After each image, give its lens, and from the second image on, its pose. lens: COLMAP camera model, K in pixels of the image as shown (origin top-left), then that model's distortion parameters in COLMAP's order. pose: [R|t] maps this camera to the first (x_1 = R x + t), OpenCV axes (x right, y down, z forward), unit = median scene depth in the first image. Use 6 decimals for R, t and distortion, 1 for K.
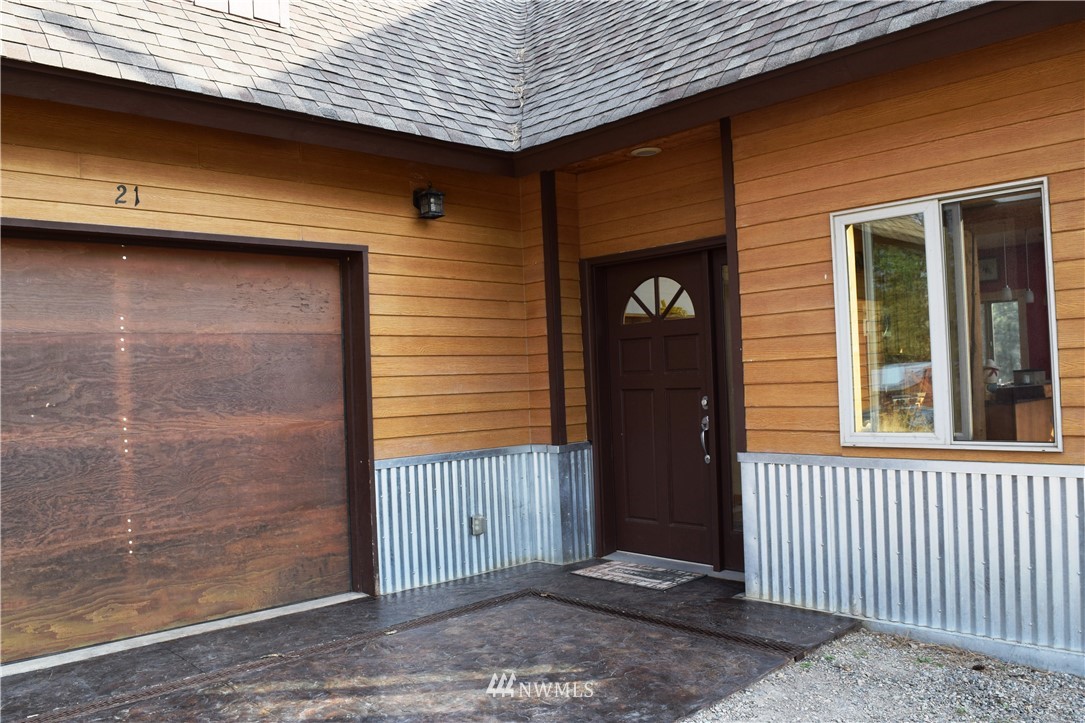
lens RADIAL K [[856.0, 0, 543.4], [0, 856.0, 361.9], [0, 0, 1]] dist [-0.094293, 0.019882]
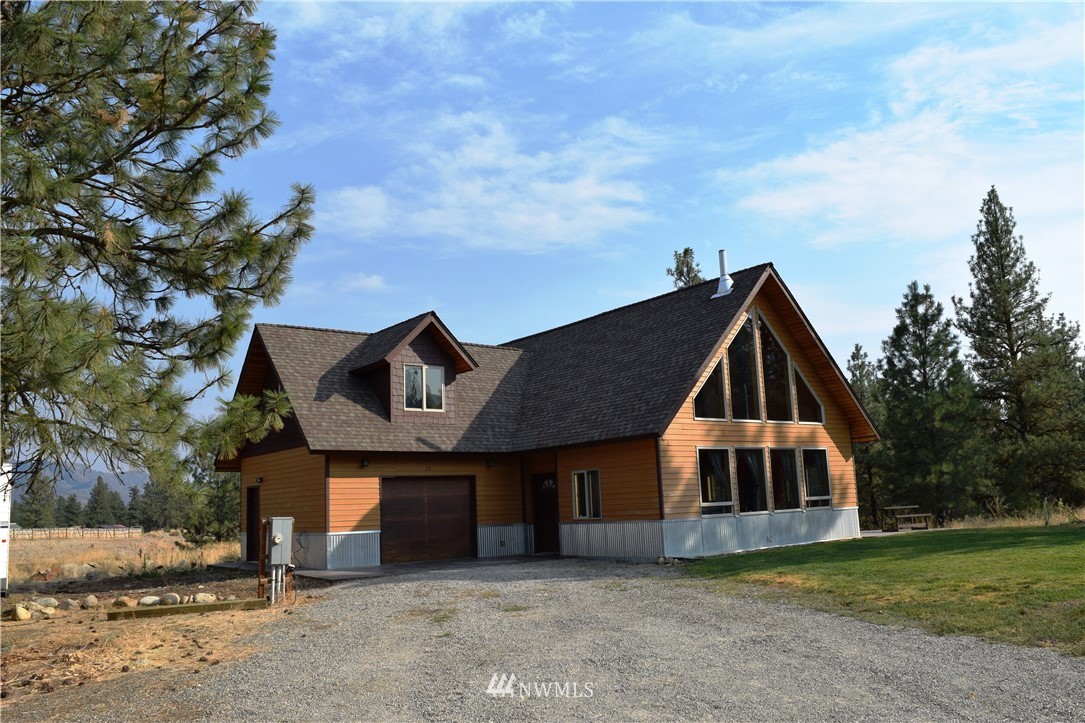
lens RADIAL K [[856.0, 0, 541.9], [0, 856.0, 356.8], [0, 0, 1]] dist [-0.094293, 0.019882]
pose [[0.994950, -0.016662, -0.098979, 0.506761], [0.002510, 0.989947, -0.141416, -0.103886], [0.100340, 0.140454, 0.984990, -2.972854]]
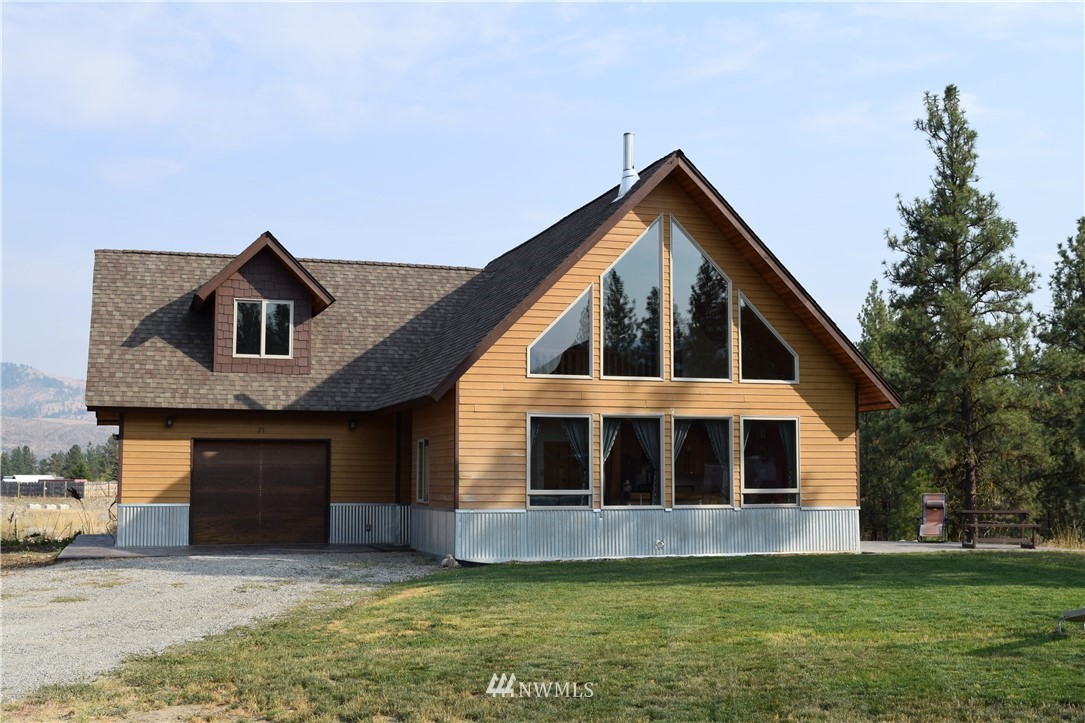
lens RADIAL K [[1281.9, 0, 543.0], [0, 1281.9, 364.0], [0, 0, 1]] dist [-0.028055, 0.000000]
pose [[0.900478, 0.005815, -0.434863, 2.484931], [-0.026710, 0.998762, -0.041954, -0.218616], [0.434081, 0.049394, 0.899519, -2.896137]]
